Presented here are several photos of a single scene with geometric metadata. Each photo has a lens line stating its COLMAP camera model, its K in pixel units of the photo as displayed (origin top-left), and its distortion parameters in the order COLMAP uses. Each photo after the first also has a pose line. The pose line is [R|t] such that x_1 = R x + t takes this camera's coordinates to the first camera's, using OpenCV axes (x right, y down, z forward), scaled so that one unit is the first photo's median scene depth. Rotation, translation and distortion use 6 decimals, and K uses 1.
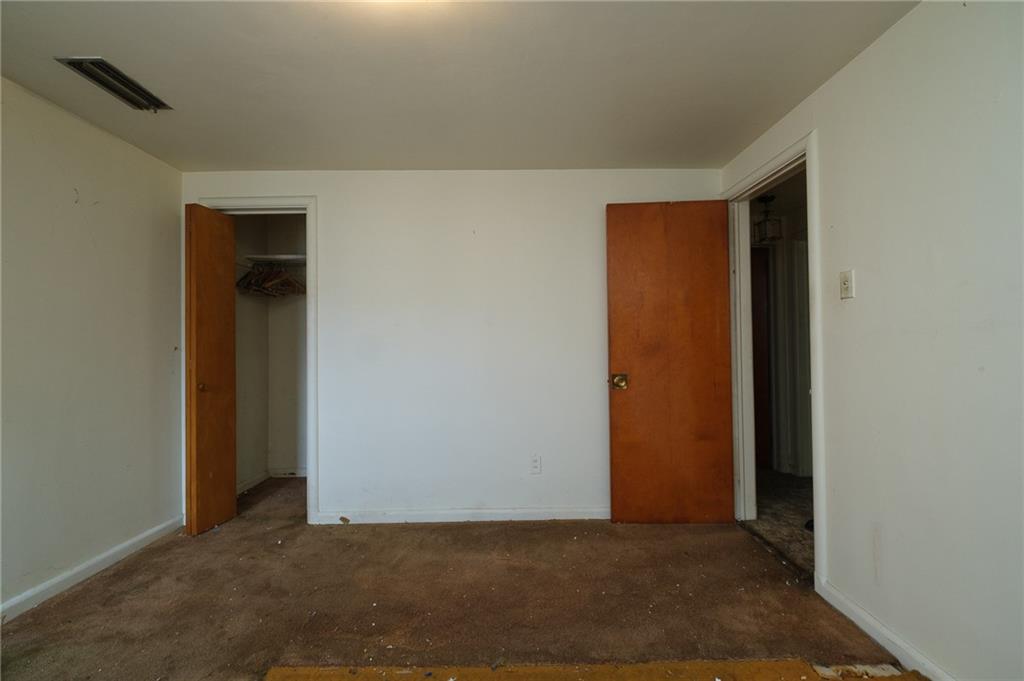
lens RADIAL K [[453.1, 0, 512.0], [0, 453.1, 340.5], [0, 0, 1]] dist [0.000844, 0.000509]
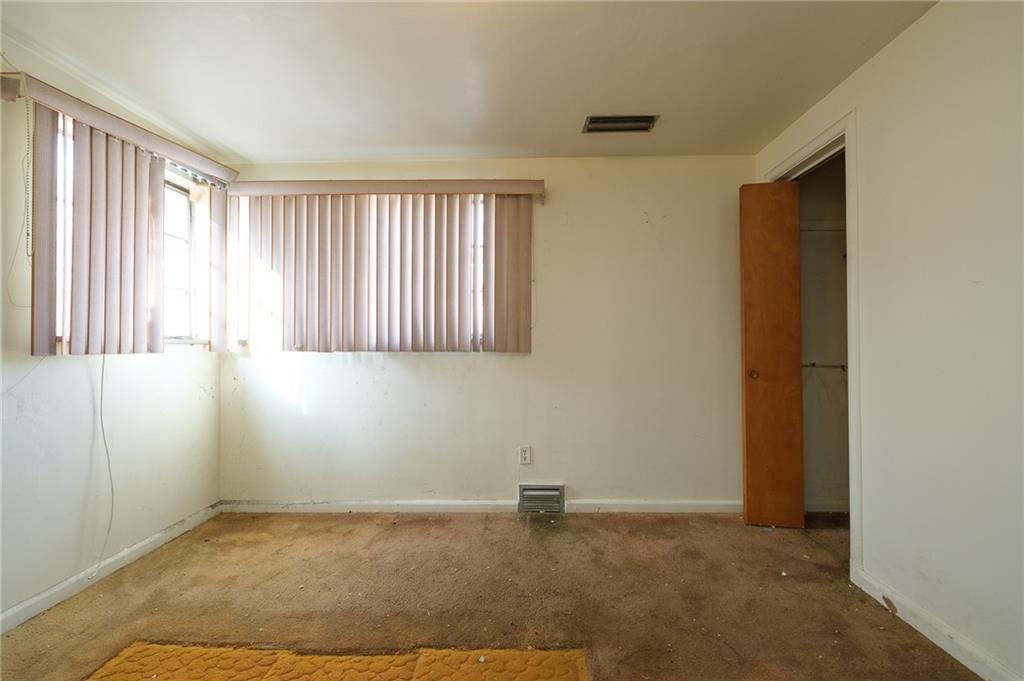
lens RADIAL K [[438.0, 0, 512.0], [0, 438.0, 340.5], [0, 0, 1]] dist [-0.001205, -0.000232]
pose [[-0.028979, 0.000162, -0.999580, 0.268564], [0.017670, 0.999844, -0.000350, 0.025673], [0.999424, -0.017672, -0.028978, 0.546685]]
